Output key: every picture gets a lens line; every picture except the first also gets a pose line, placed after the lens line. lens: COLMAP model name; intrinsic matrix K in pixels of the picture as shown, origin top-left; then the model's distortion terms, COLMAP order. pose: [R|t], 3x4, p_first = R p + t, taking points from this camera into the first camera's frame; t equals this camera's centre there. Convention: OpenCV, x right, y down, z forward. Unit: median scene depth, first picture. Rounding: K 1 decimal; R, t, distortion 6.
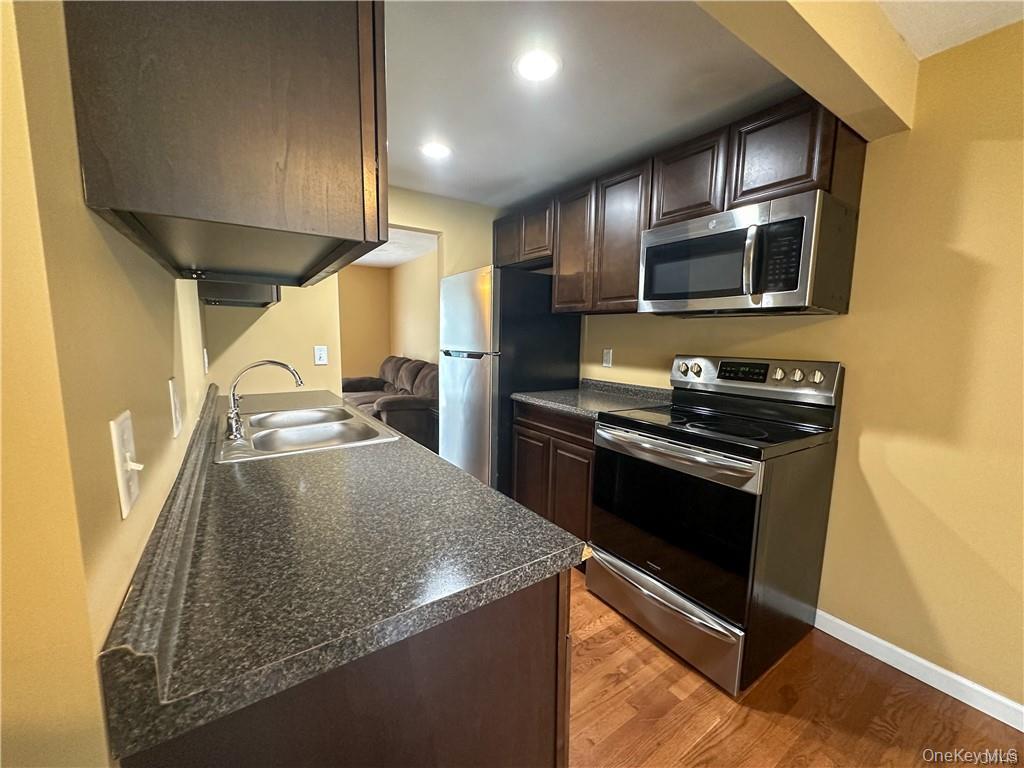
lens RADIAL K [[408.8, 0, 512.0], [0, 408.8, 384.0], [0, 0, 1]] dist [-0.002291, -0.000260]
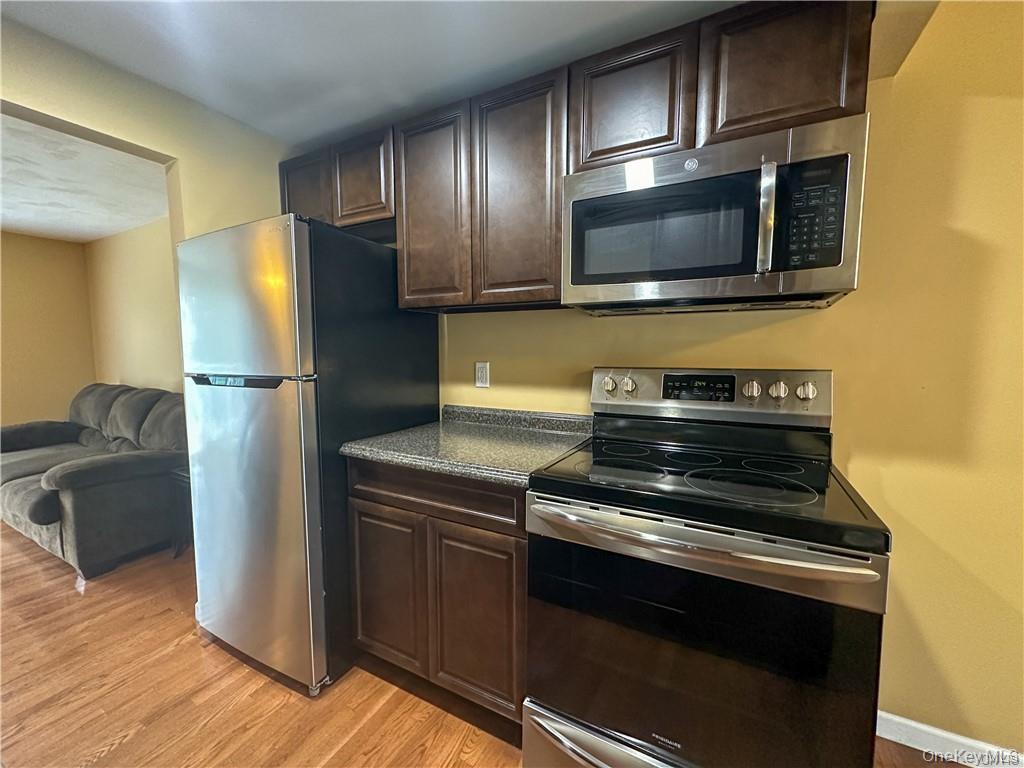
lens RADIAL K [[408.8, 0, 512.0], [0, 408.8, 384.0], [0, 0, 1]] dist [-0.002291, -0.000260]
pose [[0.884911, -0.058230, 0.462106, -0.051070], [0.071040, 0.997420, -0.010354, -0.040301], [-0.460311, 0.041990, 0.886764, 0.387692]]
